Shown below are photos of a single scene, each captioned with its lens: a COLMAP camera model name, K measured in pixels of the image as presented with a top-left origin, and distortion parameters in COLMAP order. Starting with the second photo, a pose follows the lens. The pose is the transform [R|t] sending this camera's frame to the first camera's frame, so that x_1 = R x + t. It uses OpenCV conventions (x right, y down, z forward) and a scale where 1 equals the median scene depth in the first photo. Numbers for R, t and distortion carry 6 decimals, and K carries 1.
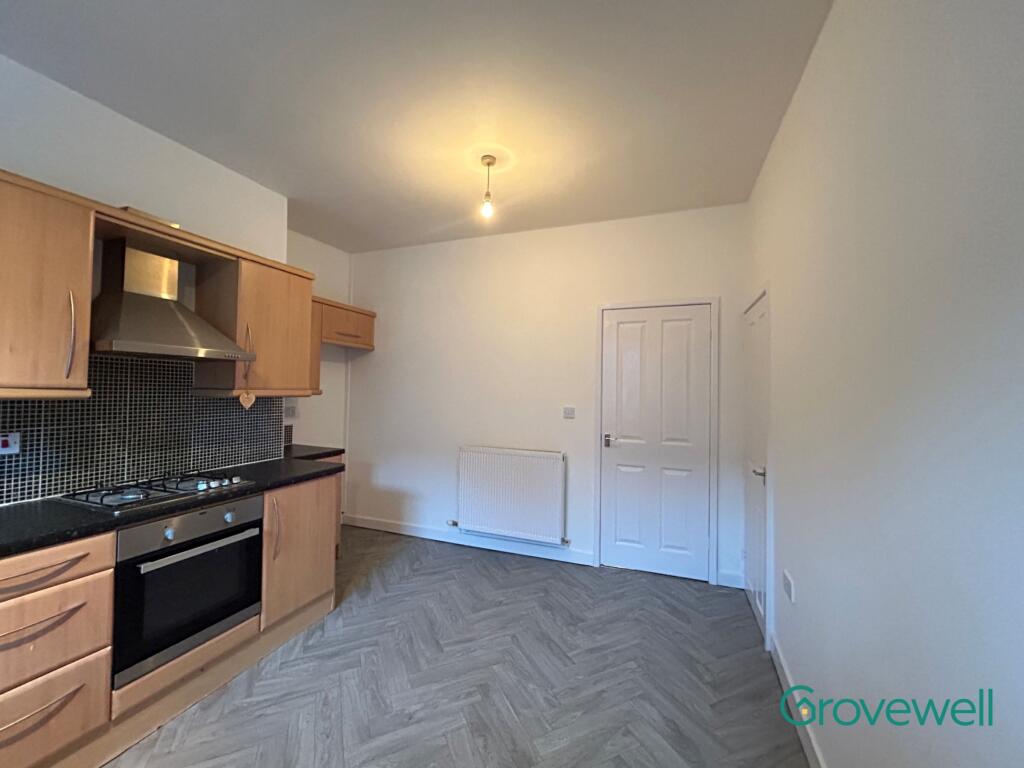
lens RADIAL K [[422.5, 0, 503.1], [0, 422.5, 386.5], [0, 0, 1]] dist [-0.001810, 0.002929]
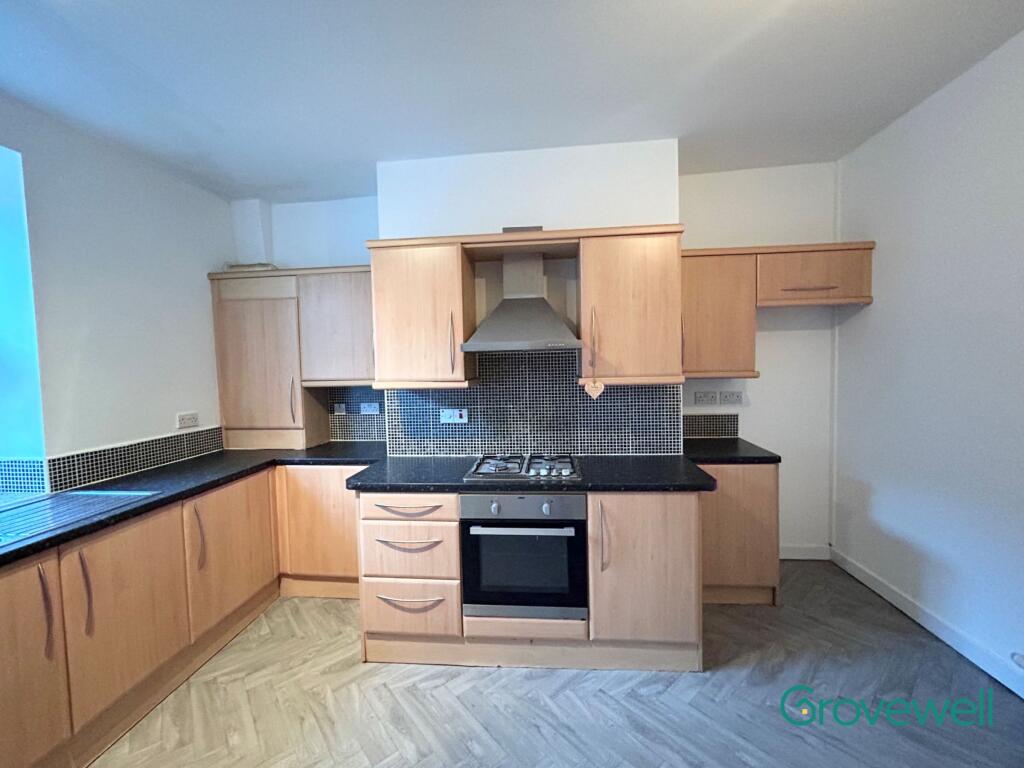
lens RADIAL K [[422.5, 0, 508.1], [0, 422.5, 383.1], [0, 0, 1]] dist [-0.001810, 0.002929]
pose [[0.279893, 0.020021, -0.959823, 0.257650], [0.037882, 0.998774, 0.031880, -0.019714], [0.959284, -0.045283, 0.278791, 0.602162]]
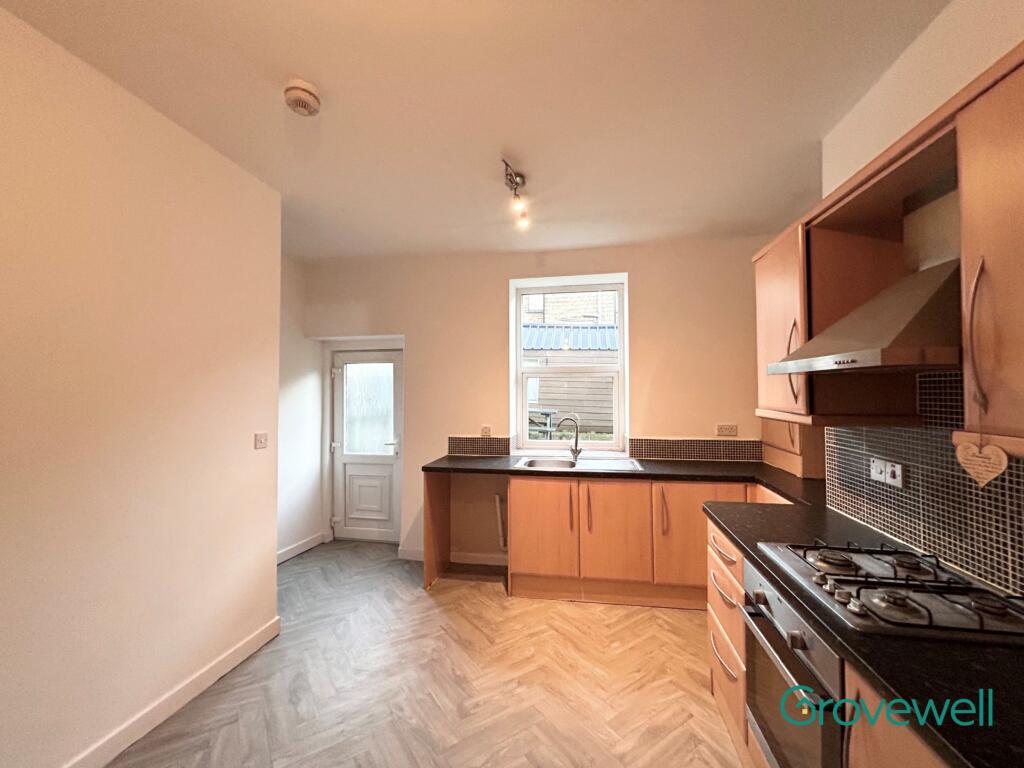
lens RADIAL K [[422.5, 0, 518.7], [0, 422.5, 383.7], [0, 0, 1]] dist [-0.001810, 0.002929]
pose [[-0.976812, -0.018553, -0.213292, 0.029344], [-0.013107, 0.999552, -0.026920, -0.022404], [0.213696, -0.023500, -0.976618, 1.077723]]
